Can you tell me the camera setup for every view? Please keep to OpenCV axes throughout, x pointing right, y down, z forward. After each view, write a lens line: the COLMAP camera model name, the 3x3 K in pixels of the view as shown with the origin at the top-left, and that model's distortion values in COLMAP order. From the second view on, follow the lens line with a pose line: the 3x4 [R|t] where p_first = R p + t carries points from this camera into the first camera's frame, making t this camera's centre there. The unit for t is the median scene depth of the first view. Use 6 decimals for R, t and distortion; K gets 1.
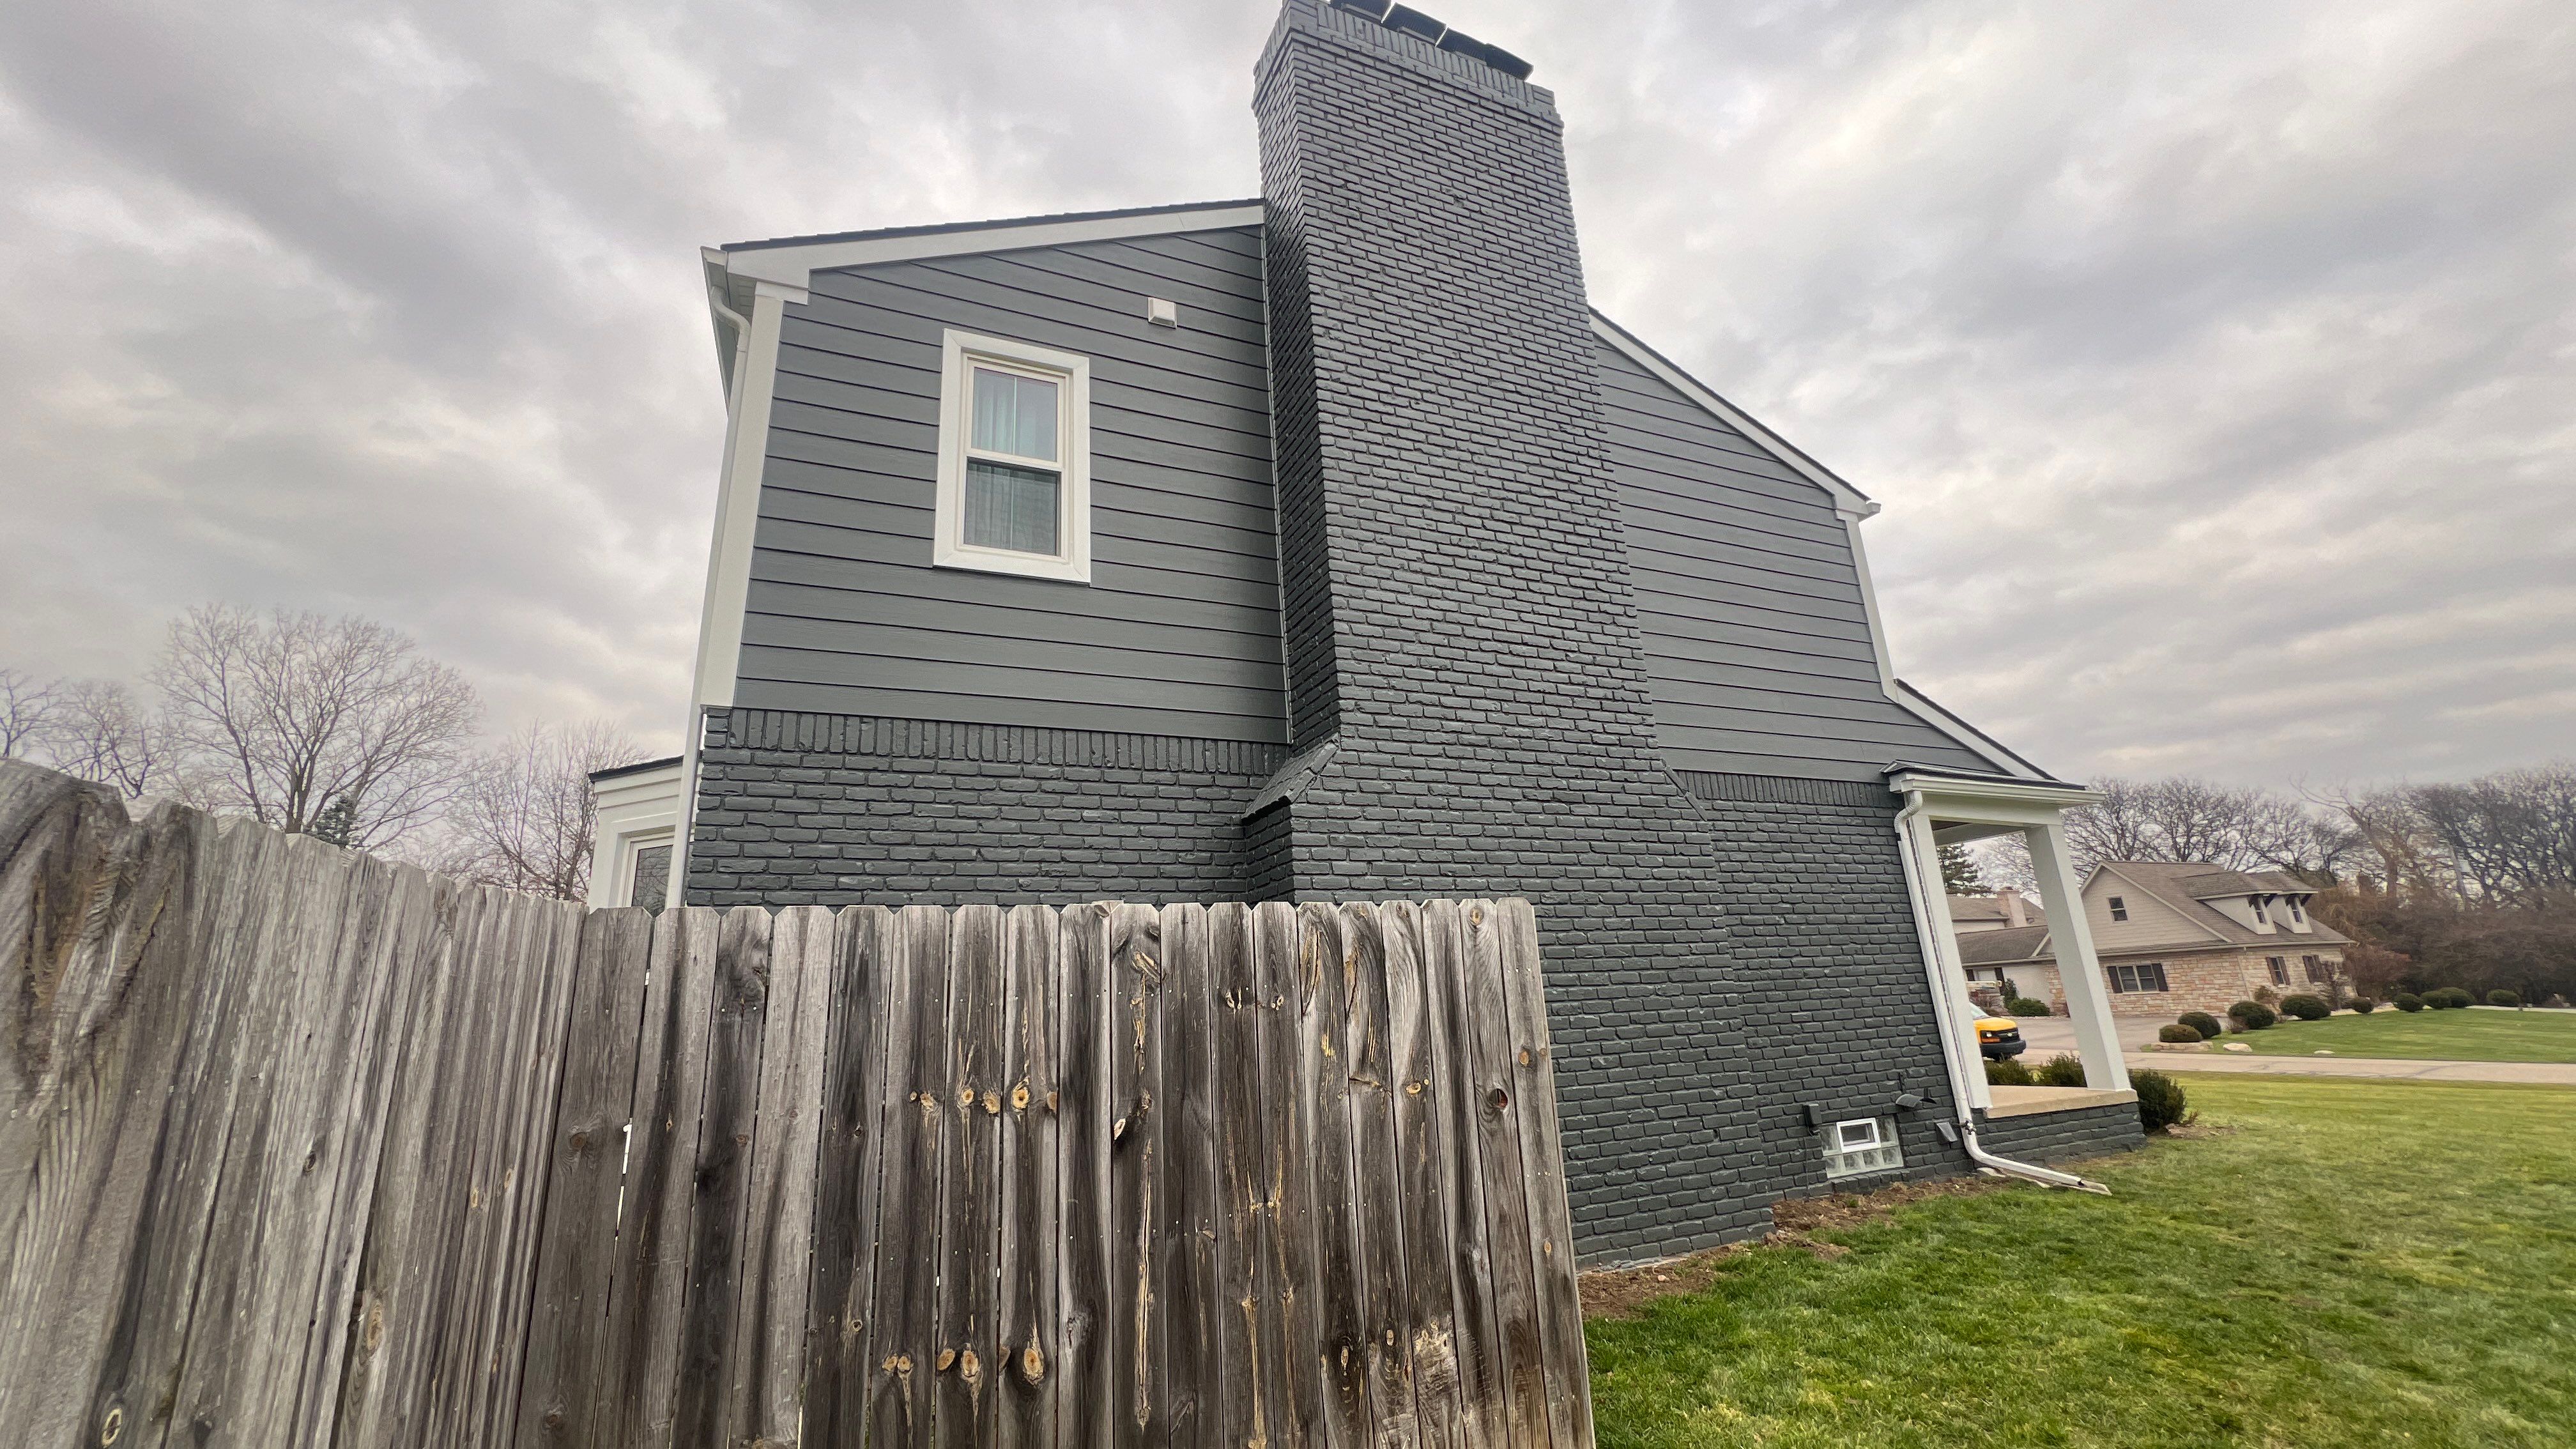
lens RADIAL K [[1034.0, 0, 1288.0], [0, 1034.0, 724.5], [0, 0, 1]] dist [0.000179, -0.000097]
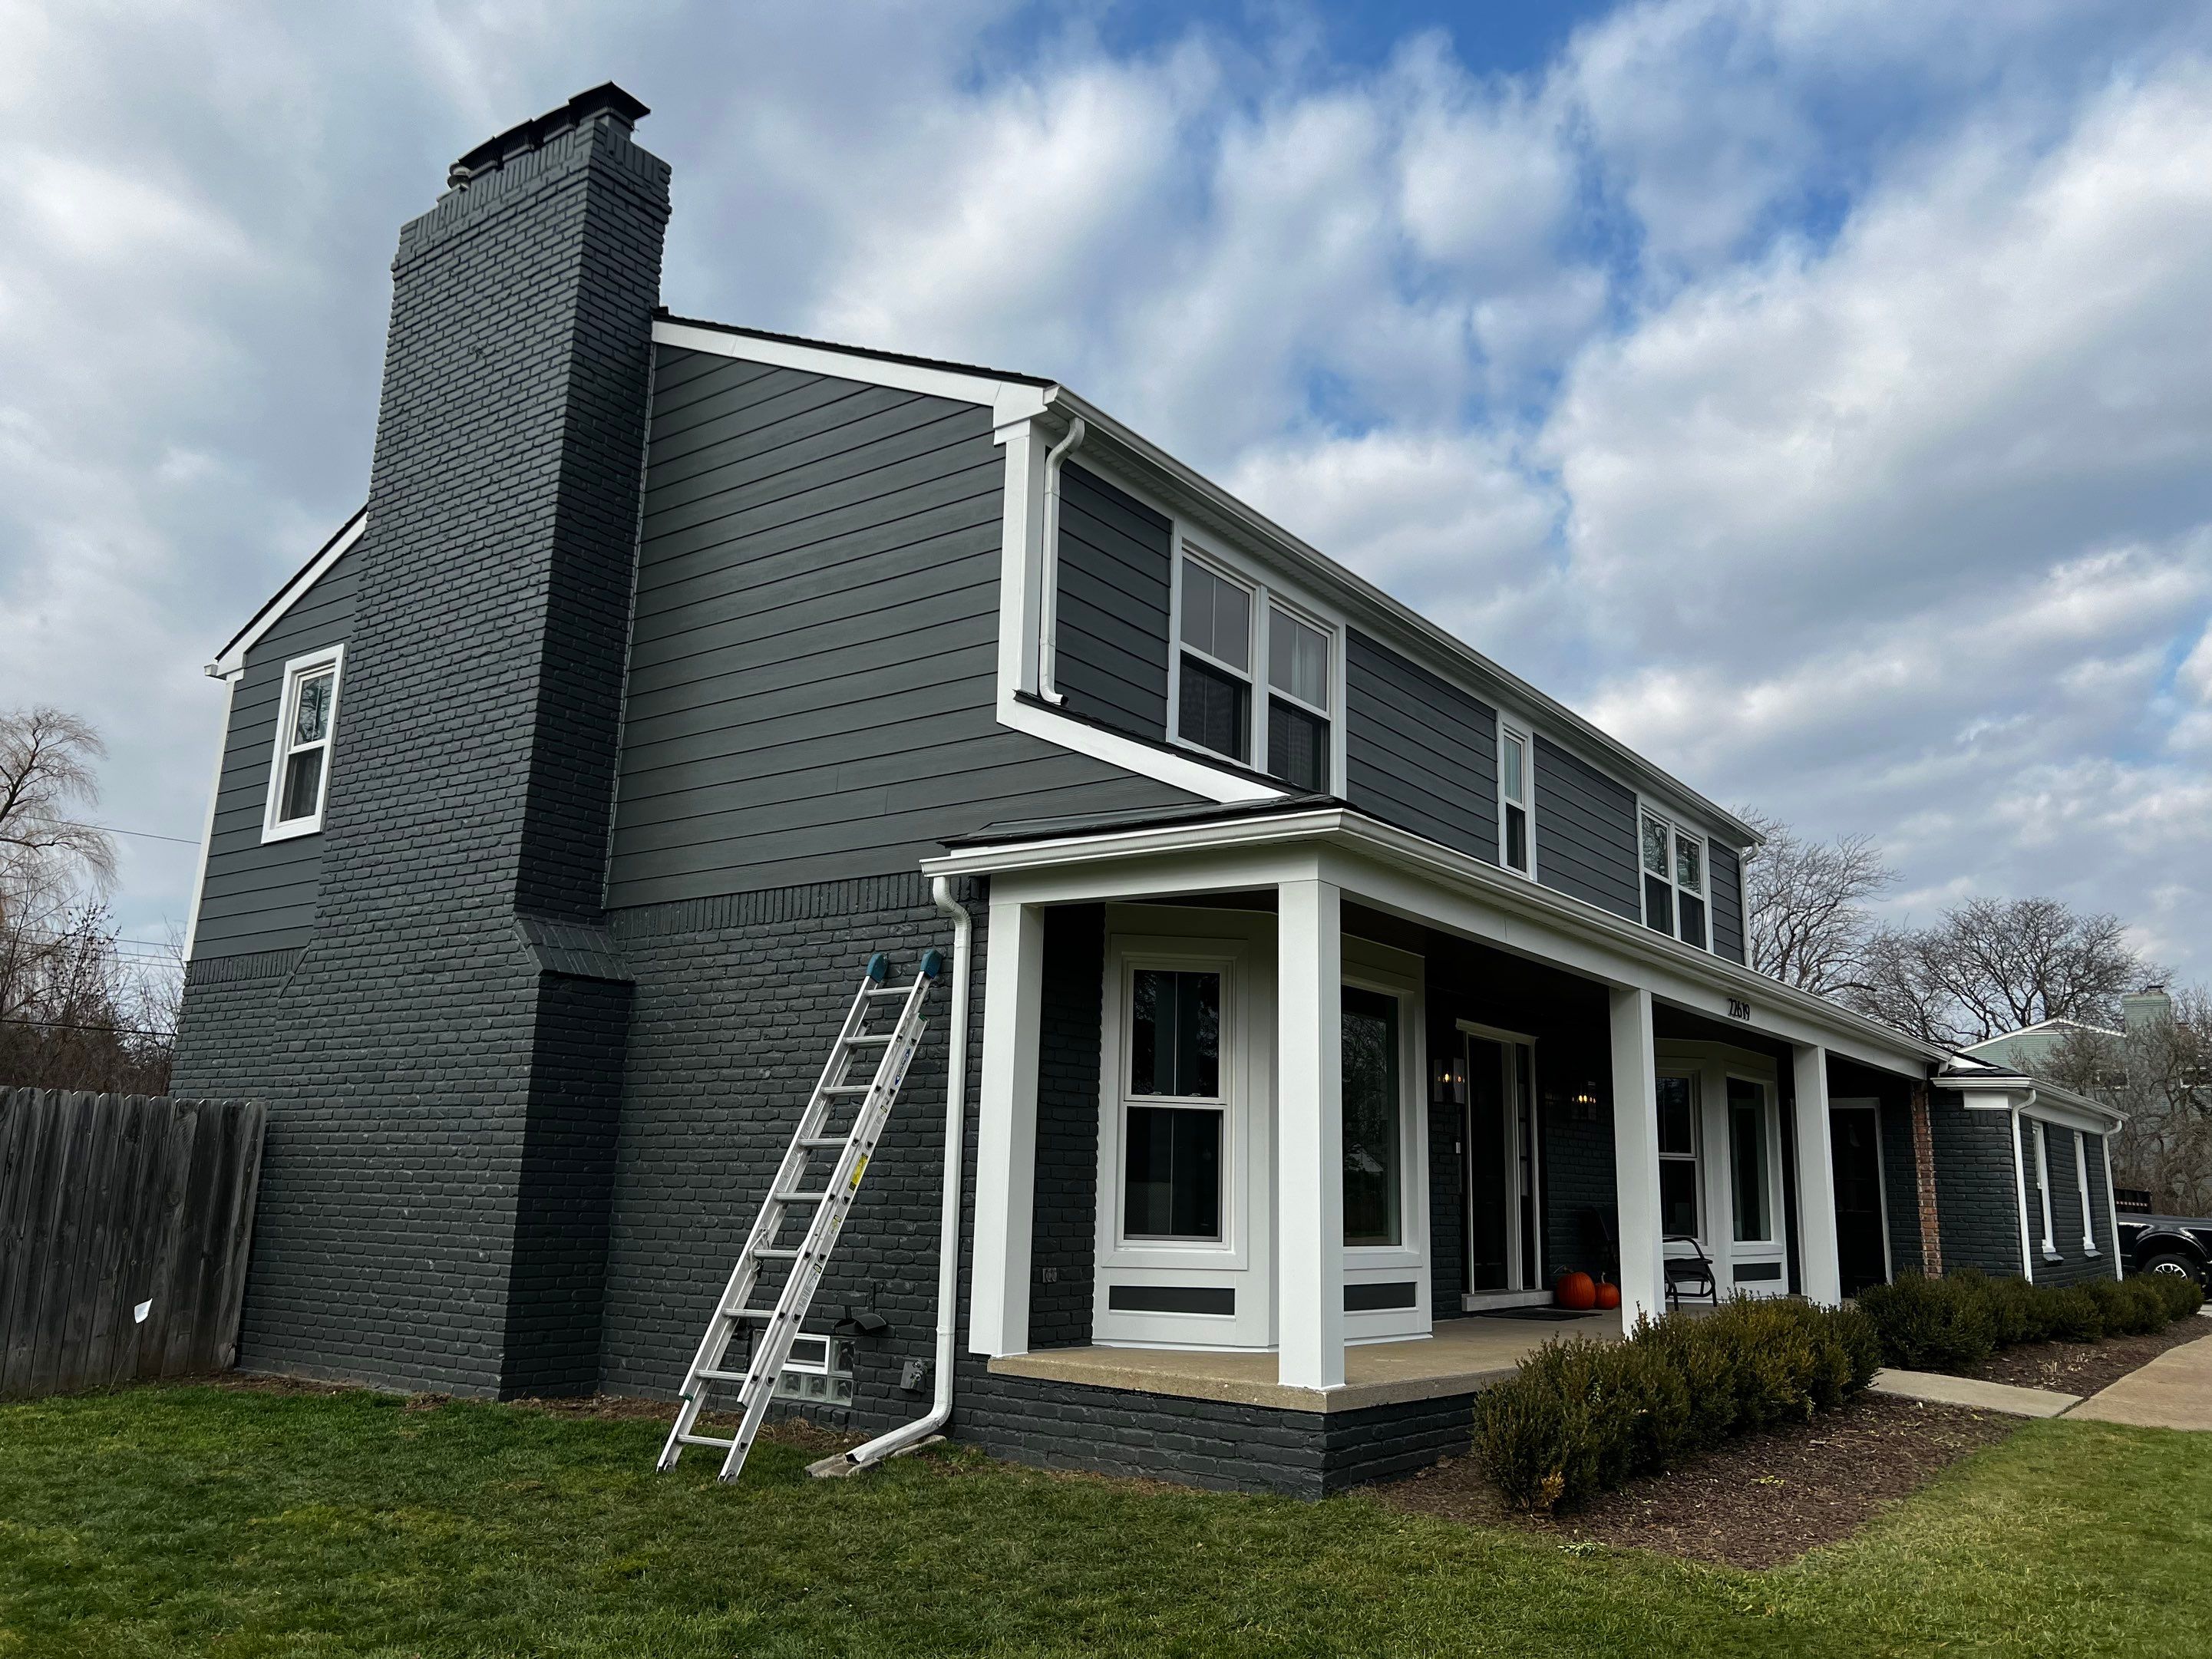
lens RADIAL K [[1658.2, 0, 1097.2], [0, 1658.2, 842.1], [0, 0, 1]] dist [0.055412, -0.066195]
pose [[0.500691, -0.117028, -0.857679, 1.972059], [0.191659, 0.981215, -0.021998, 0.106479], [0.844142, -0.153368, 0.513715, 0.680165]]
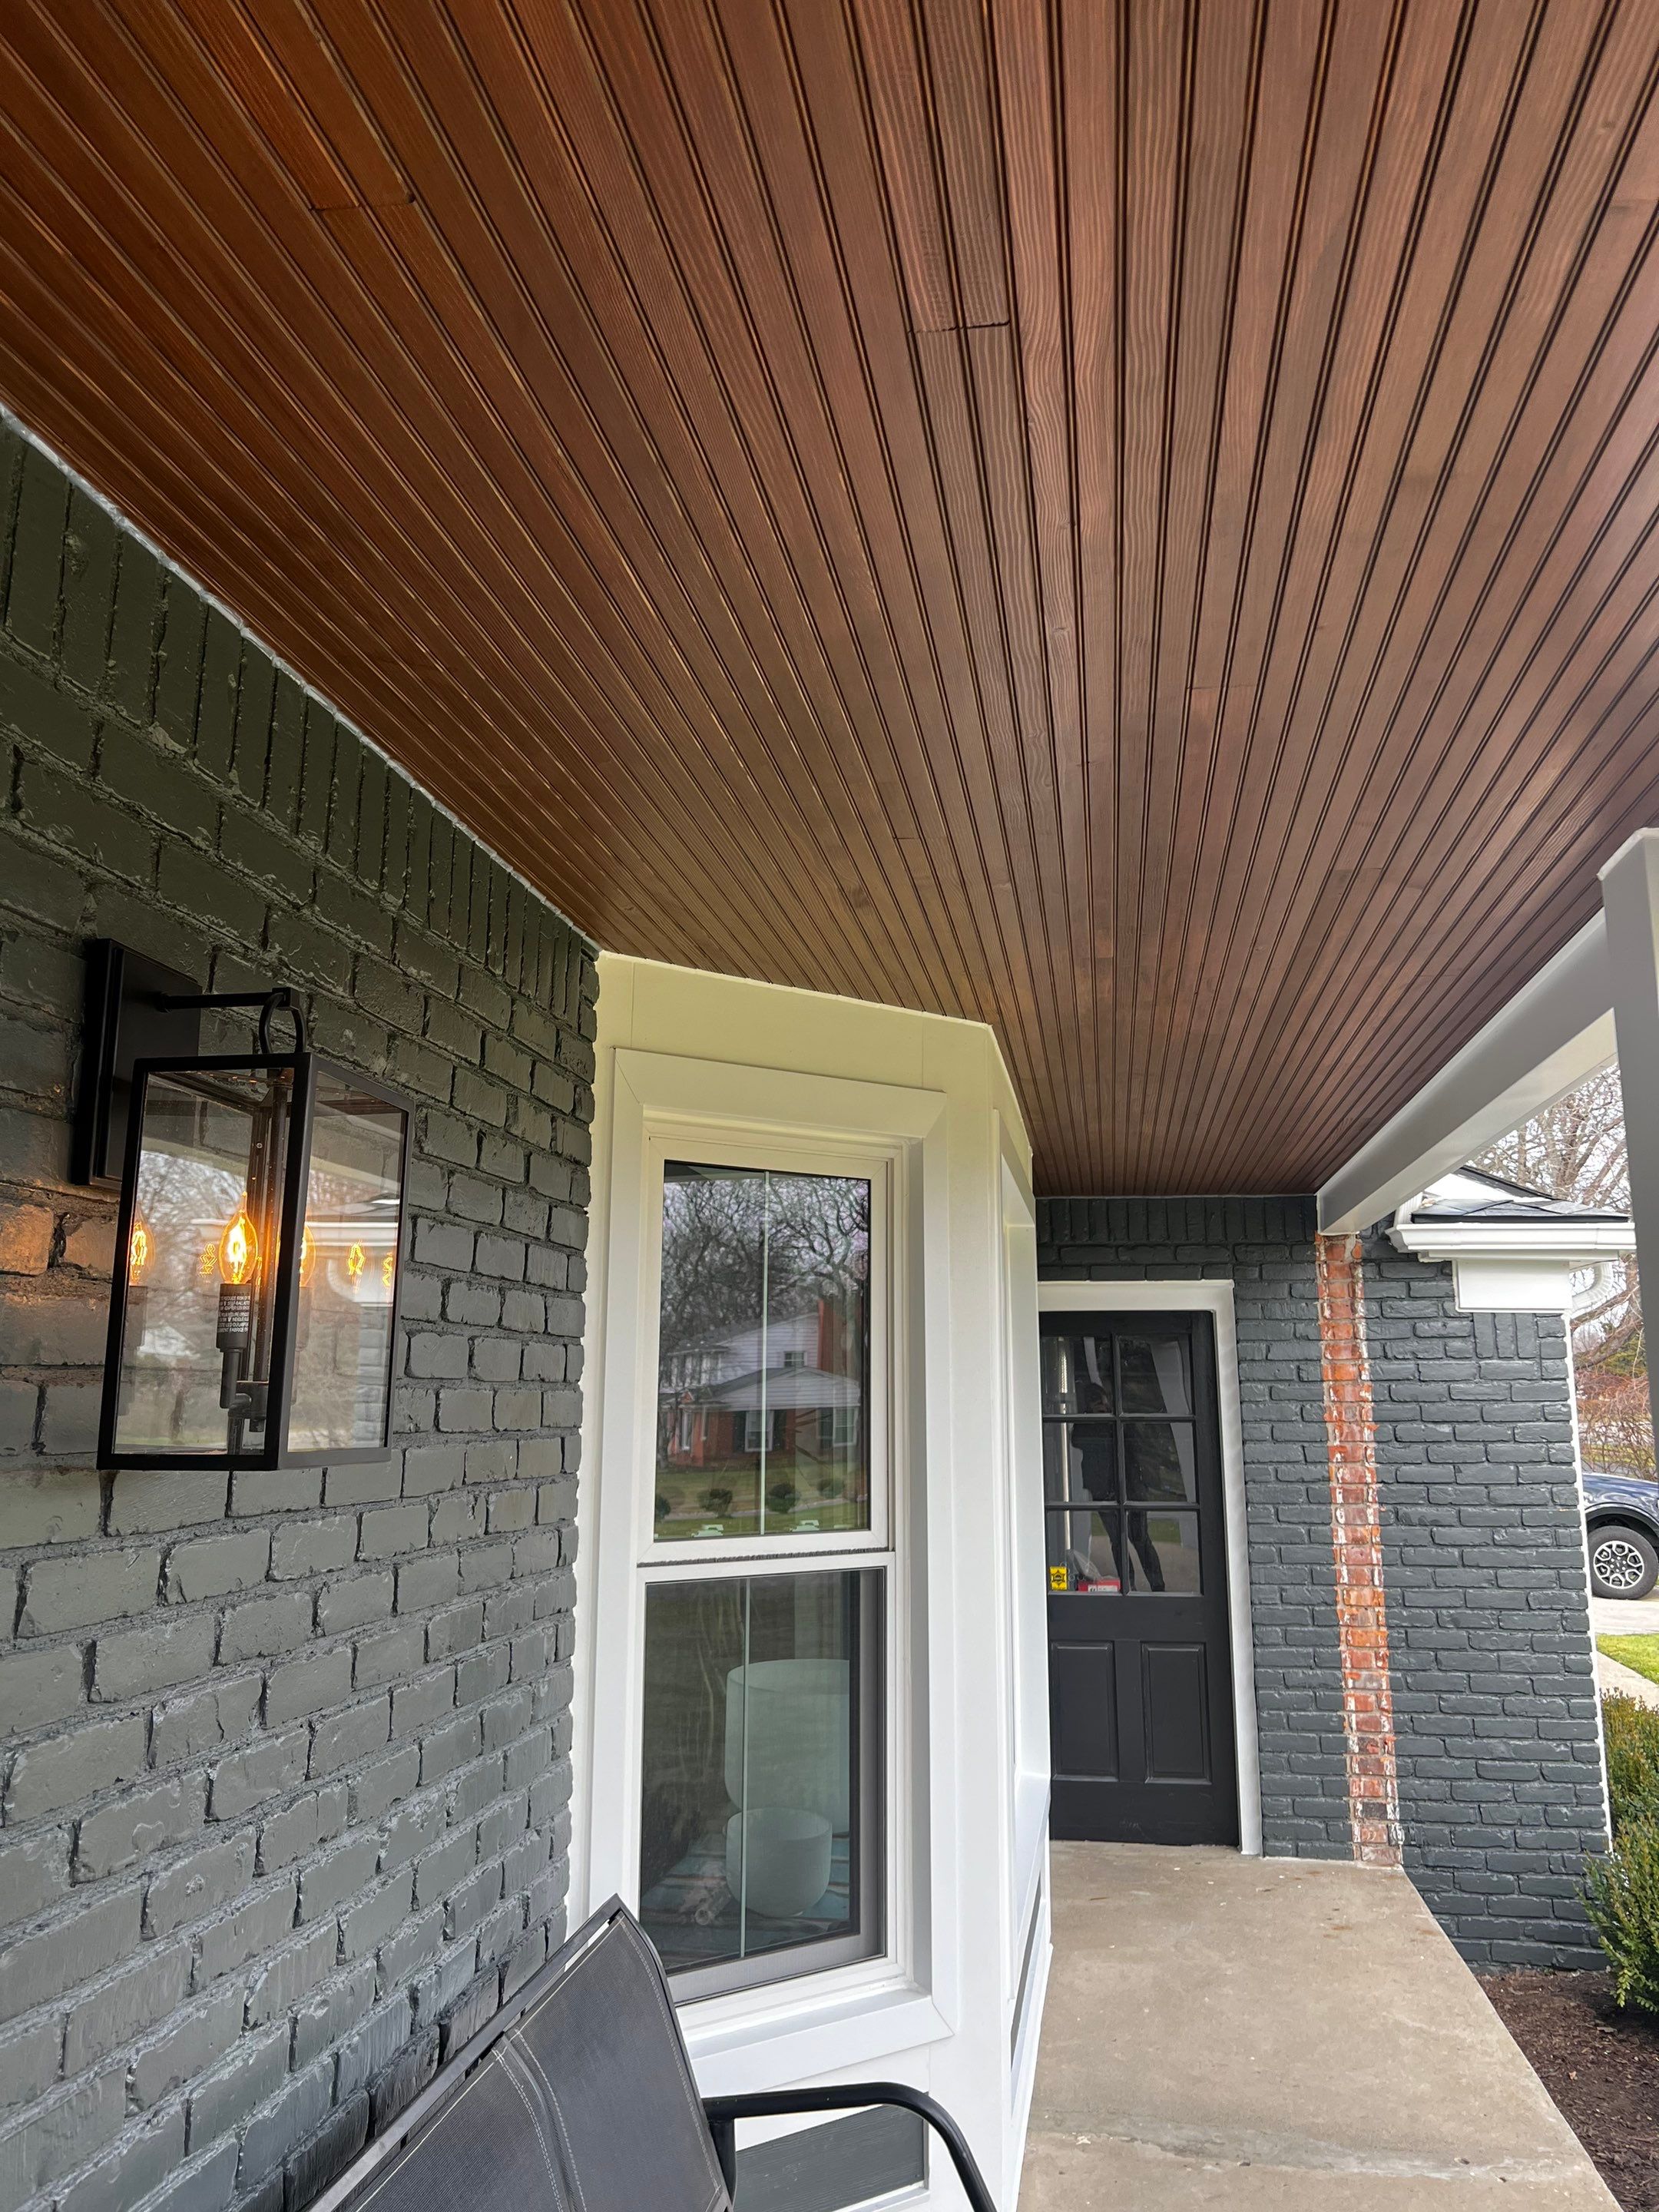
lens RADIAL K [[1658.4, 0, 829.5], [0, 1658.4, 1106.0], [0, 0, 1]] dist [0.055412, -0.066195]
pose [[0.845451, -0.046008, -0.532068, 0.570339], [0.110066, 0.989905, 0.089296, 0.476541], [0.522589, -0.134058, 0.841980, 2.128355]]
